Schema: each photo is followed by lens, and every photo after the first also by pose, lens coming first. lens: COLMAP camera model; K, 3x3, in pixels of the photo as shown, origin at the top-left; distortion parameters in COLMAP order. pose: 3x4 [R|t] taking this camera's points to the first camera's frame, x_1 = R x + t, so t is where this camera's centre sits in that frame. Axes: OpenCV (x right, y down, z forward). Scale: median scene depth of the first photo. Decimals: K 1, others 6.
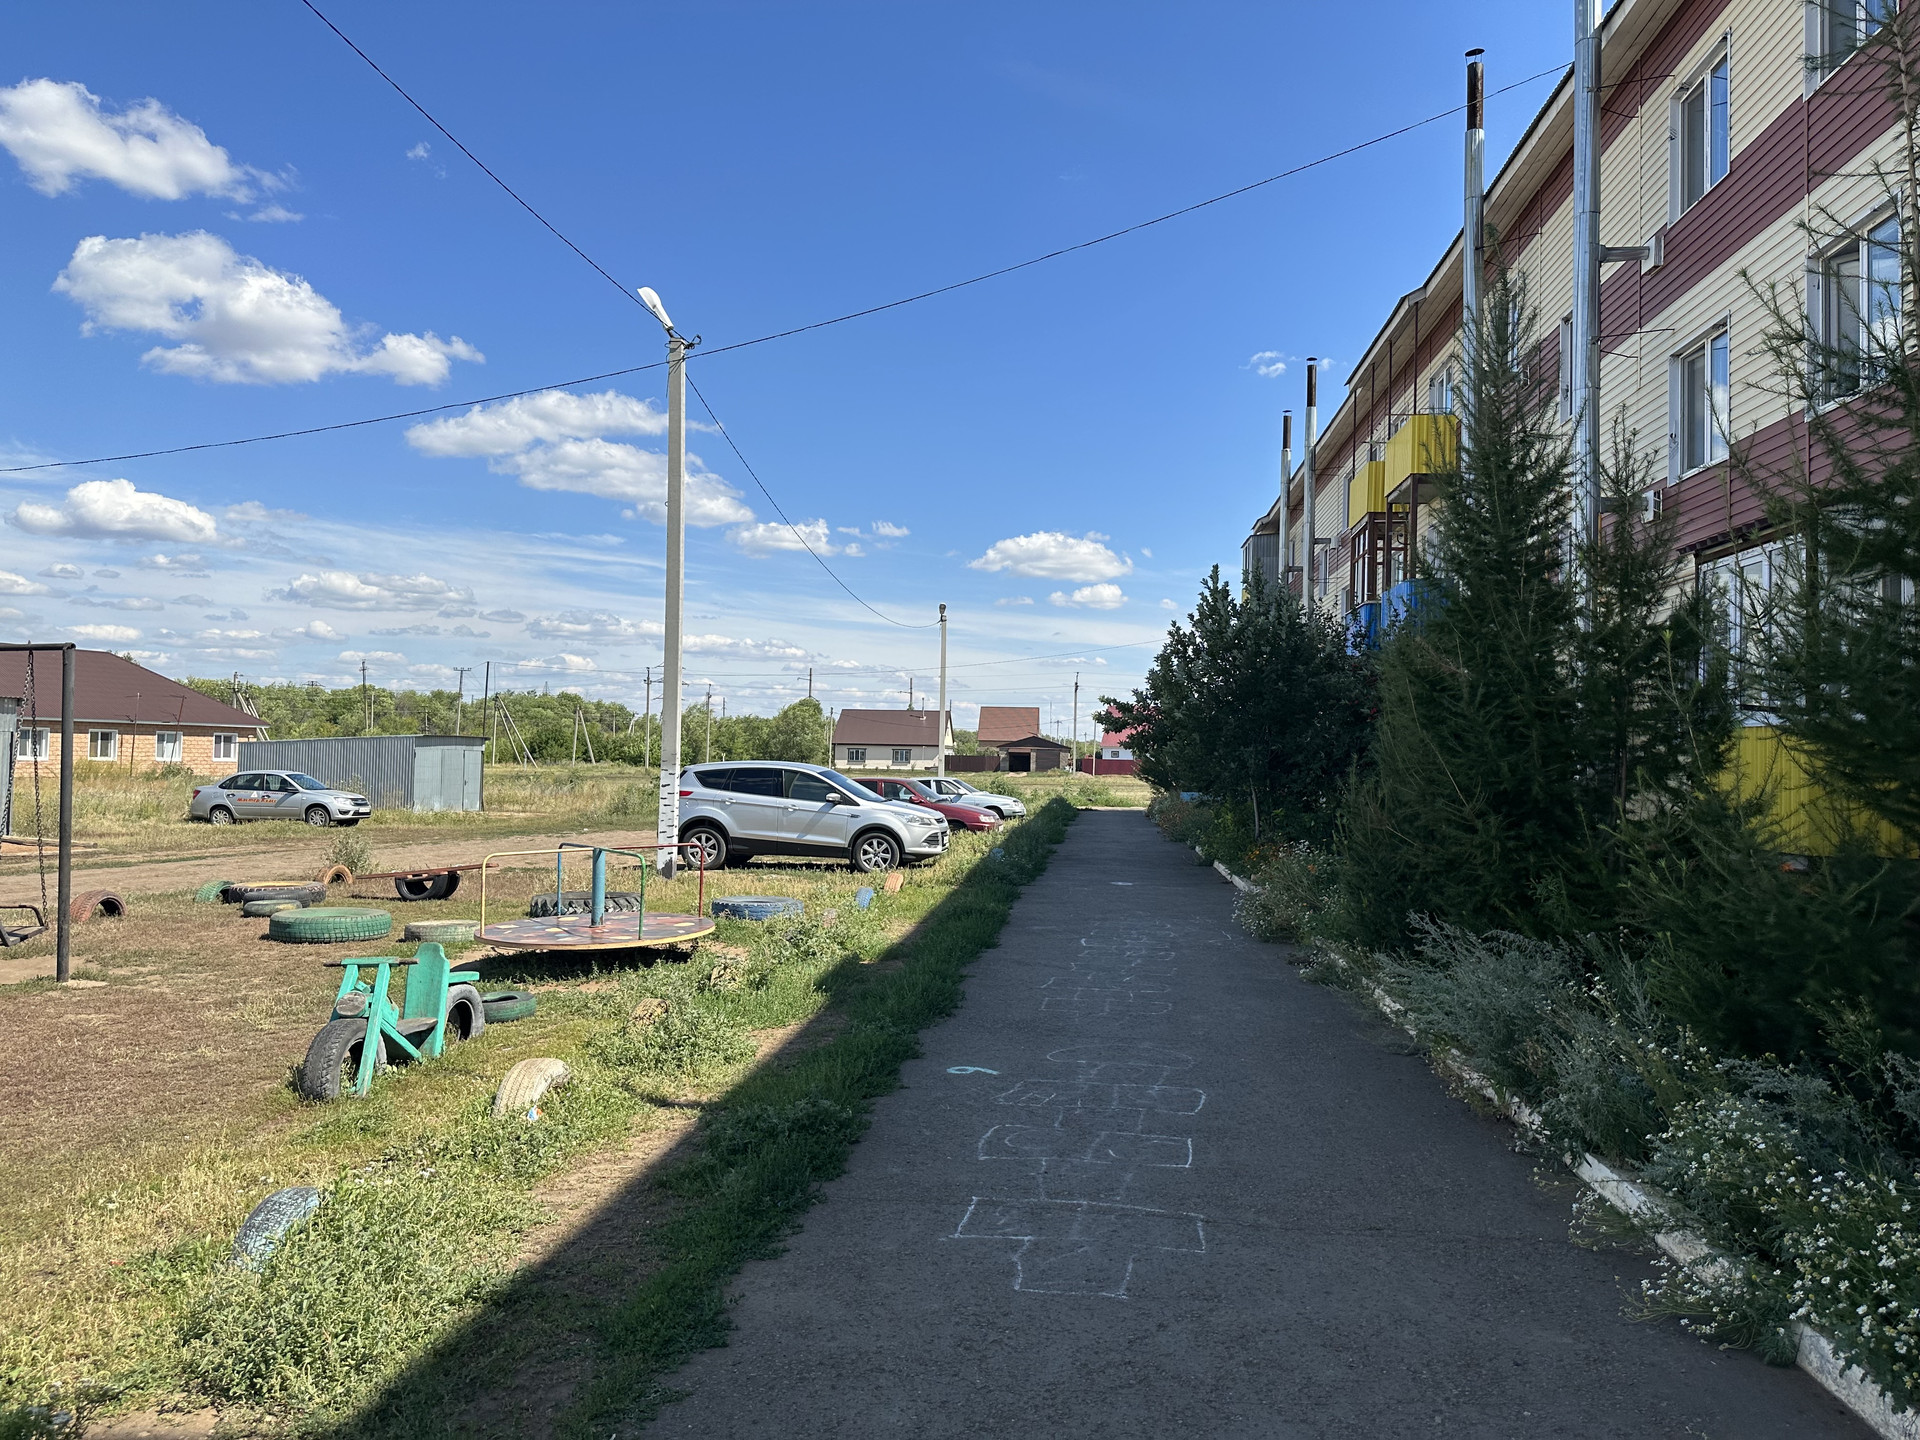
lens RADIAL K [[1359.5, 0, 961.0], [0, 1359.5, 718.0], [0, 0, 1]] dist [-0.020770, 0.003843]
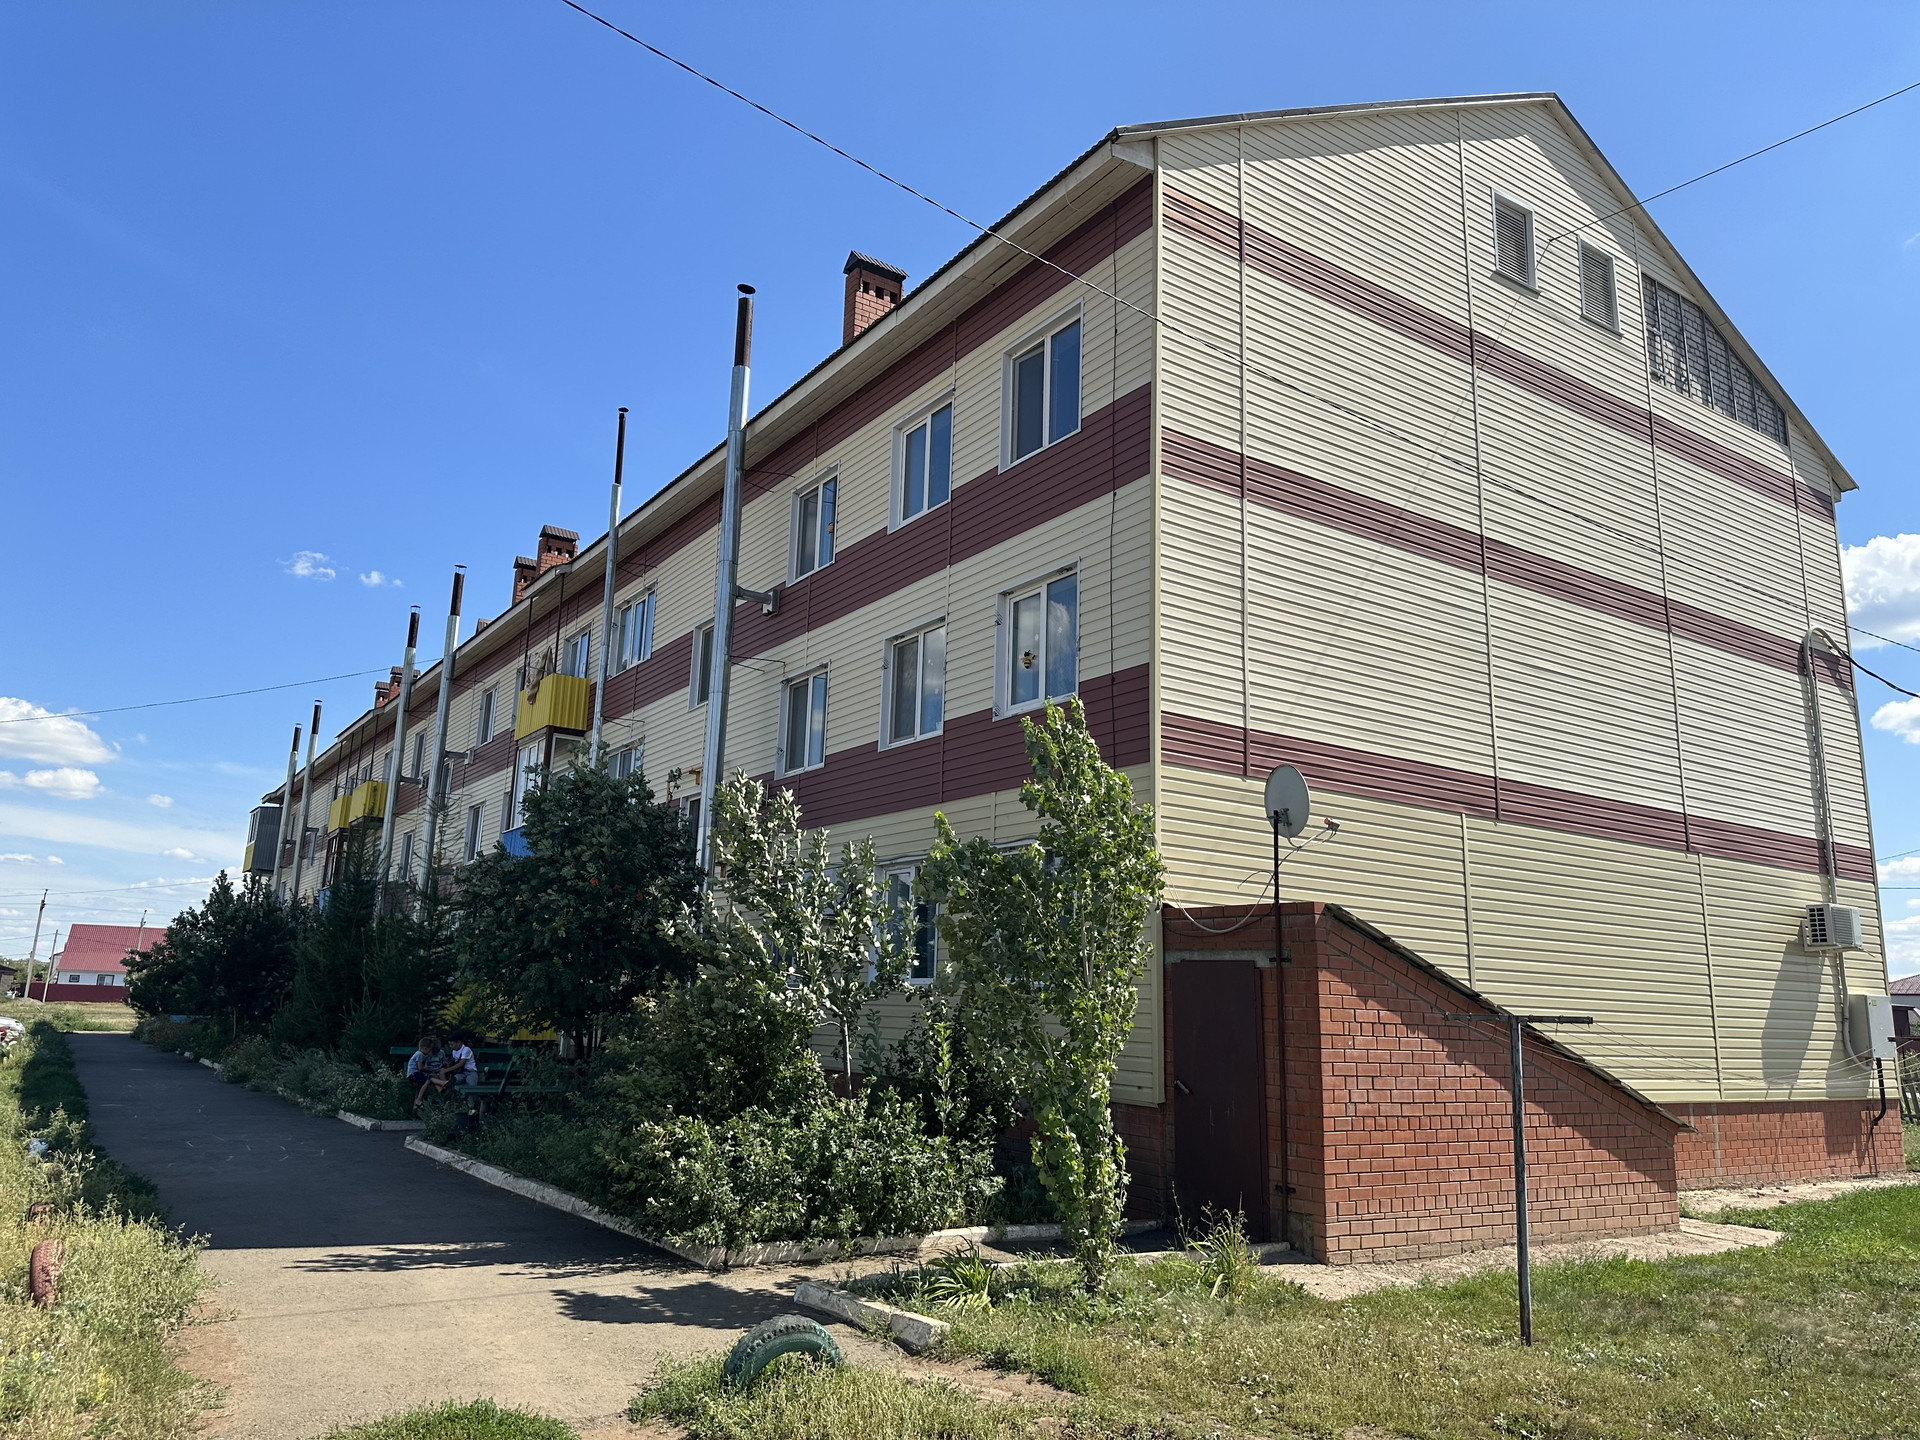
lens RADIAL K [[1359.5, 0, 965.5], [0, 1359.5, 708.9], [0, 0, 1]] dist [-0.020770, 0.003843]
pose [[0.768628, 0.136920, 0.624871, -0.104369], [-0.027771, 0.983046, -0.181243, -0.021122], [-0.639093, 0.121955, 0.759399, -0.508108]]
